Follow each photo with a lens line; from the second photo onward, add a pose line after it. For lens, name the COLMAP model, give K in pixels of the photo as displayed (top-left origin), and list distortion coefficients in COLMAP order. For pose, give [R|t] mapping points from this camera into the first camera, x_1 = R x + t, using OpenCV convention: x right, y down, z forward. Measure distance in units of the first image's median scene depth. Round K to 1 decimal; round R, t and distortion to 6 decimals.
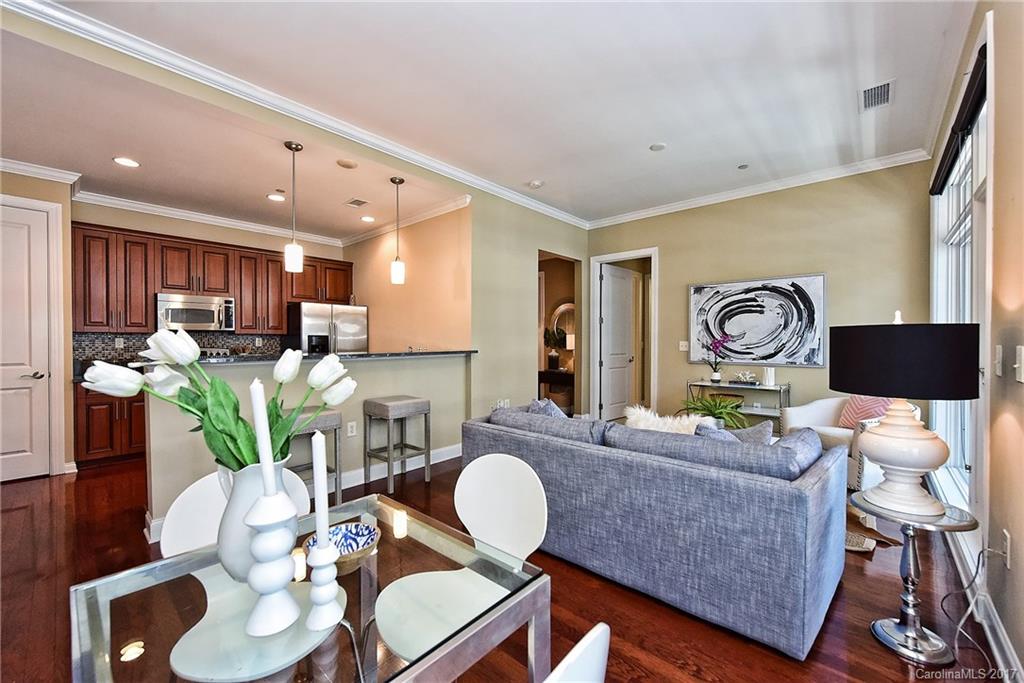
lens RADIAL K [[405.5, 0, 514.1], [0, 405.5, 342.6], [0, 0, 1]] dist [0.000785, -0.000274]
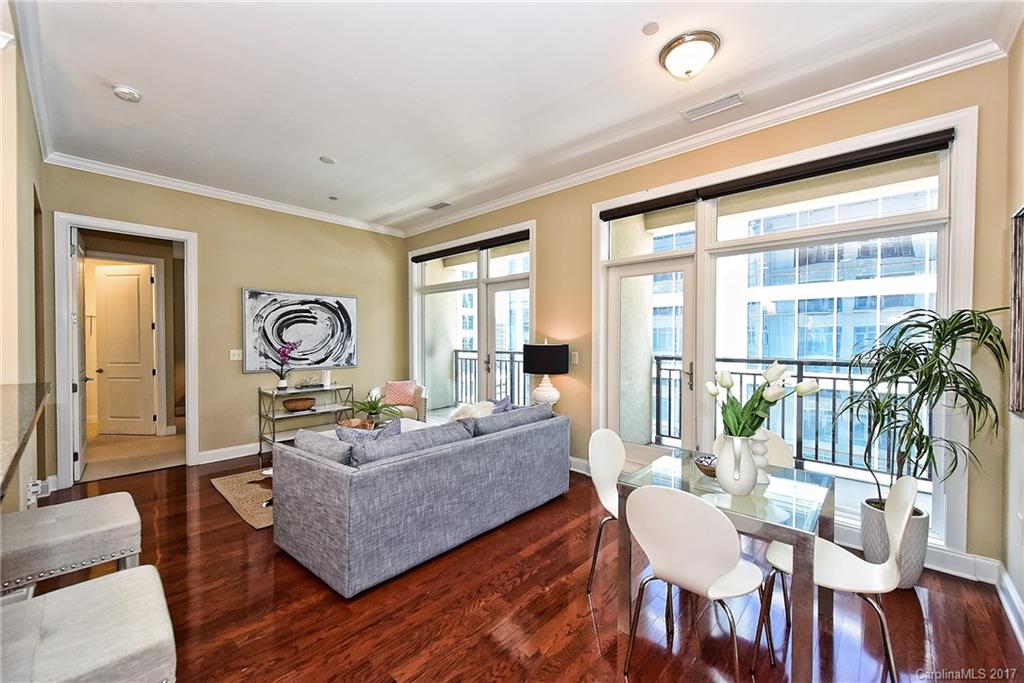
lens RADIAL K [[405.5, 0, 514.1], [0, 405.5, 342.6], [0, 0, 1]] dist [0.000785, -0.000274]
pose [[0.018257, -0.009952, 0.999784, -0.522912], [0.003346, 0.999945, 0.009892, -0.028664], [-0.999828, 0.003164, 0.018289, 0.415553]]
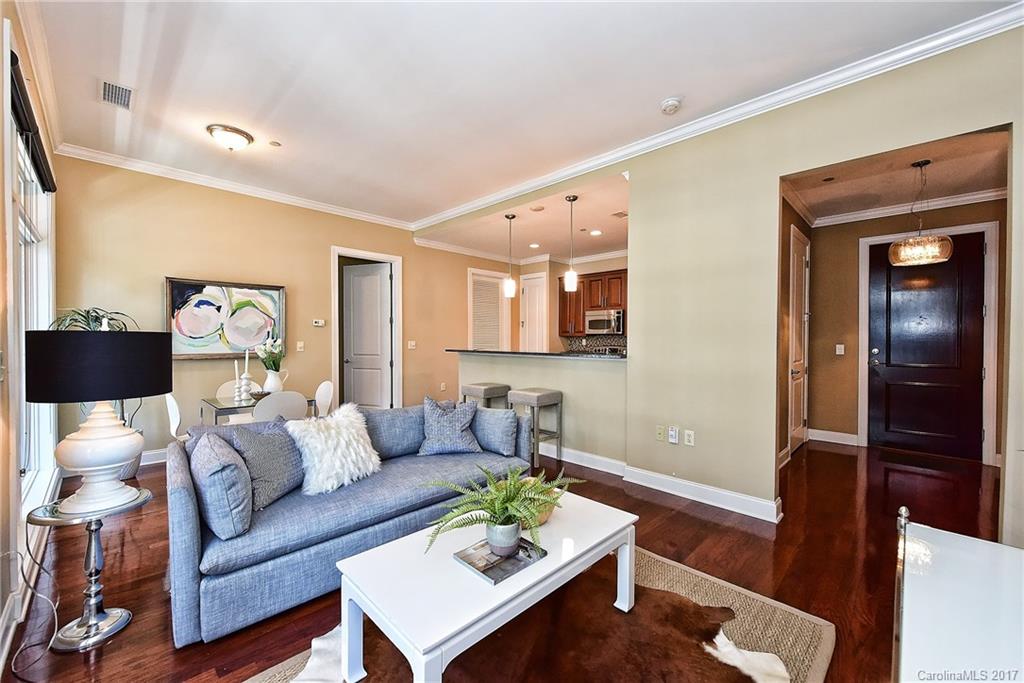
lens RADIAL K [[405.5, 0, 514.1], [0, 405.5, 342.6], [0, 0, 1]] dist [0.000785, -0.000274]
pose [[-0.048375, 0.011189, -0.998767, 0.710058], [-0.009162, 0.999890, 0.011646, -0.014160], [0.998787, 0.009714, -0.048268, 0.770566]]
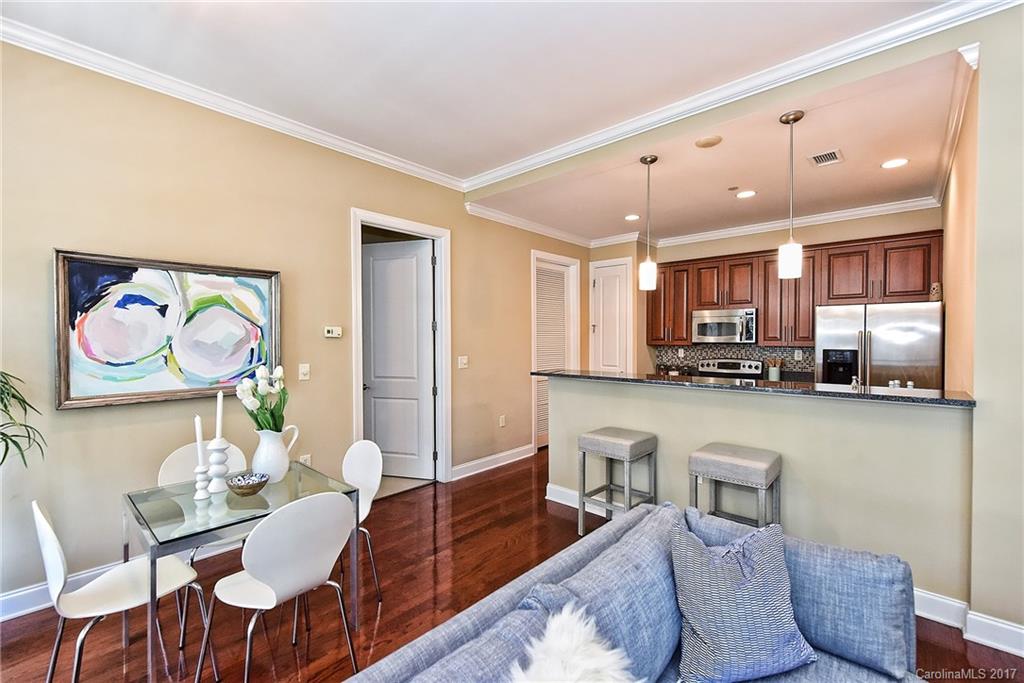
lens RADIAL K [[434.4, 0, 514.9], [0, 434.4, 344.0], [0, 0, 1]] dist [0.000833, 0.000213]
pose [[-0.006371, 0.013441, -0.999889, 0.347612], [-0.003605, 0.999903, 0.013464, -0.042269], [0.999973, 0.003691, -0.006322, 0.487022]]
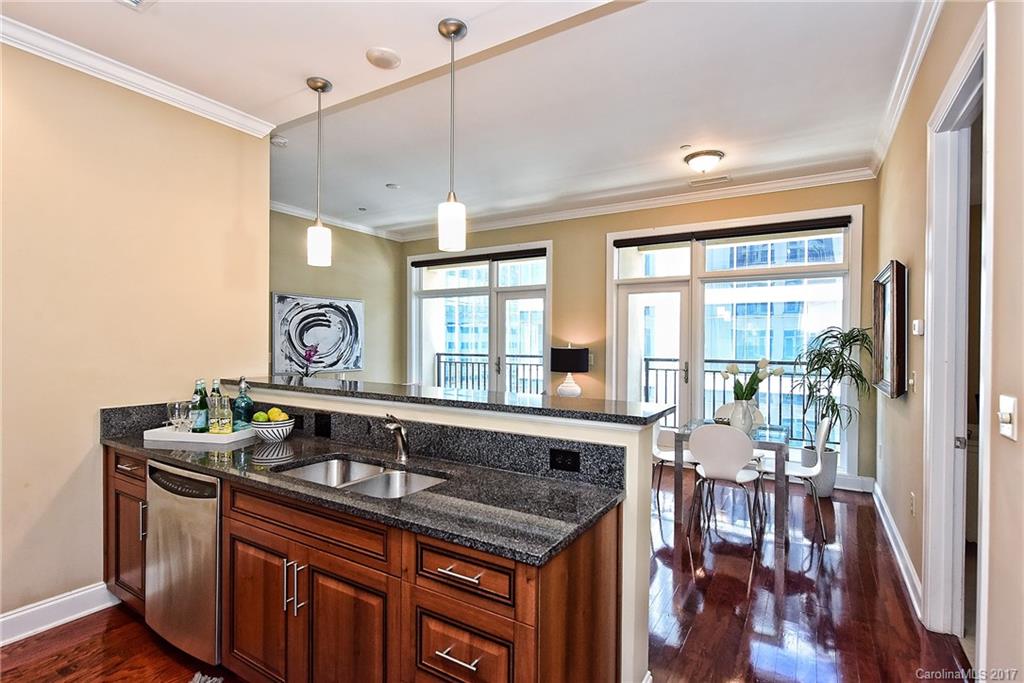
lens RADIAL K [[493.1, 0, 512.0], [0, 493.1, 341.5], [0, 0, 1]] dist [0.000869, 0.000138]
pose [[-0.178401, -0.002310, 0.983955, -0.872165], [-0.001048, 0.999997, 0.002158, -0.034936], [-0.983957, -0.000646, -0.178403, 0.734026]]
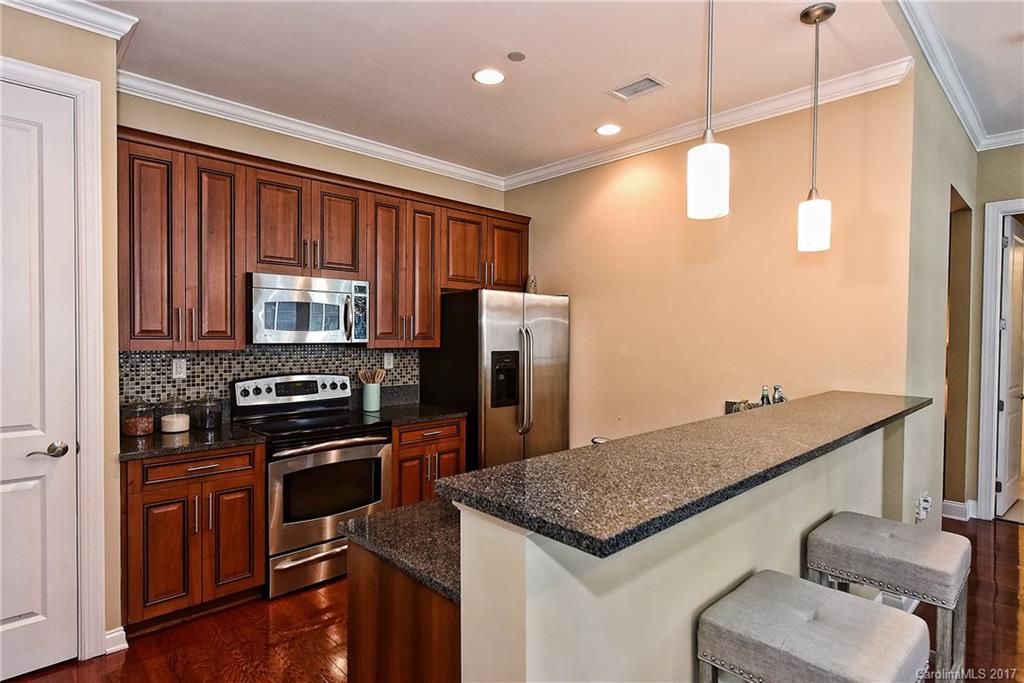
lens RADIAL K [[539.7, 0, 512.0], [0, 539.7, 341.5], [0, 0, 1]] dist [0.009242, 0.000337]
pose [[0.997125, 0.008274, -0.075317, -0.488352], [-0.007517, 0.999918, 0.010327, -0.043926], [0.075396, -0.009731, 0.997106, 0.335915]]
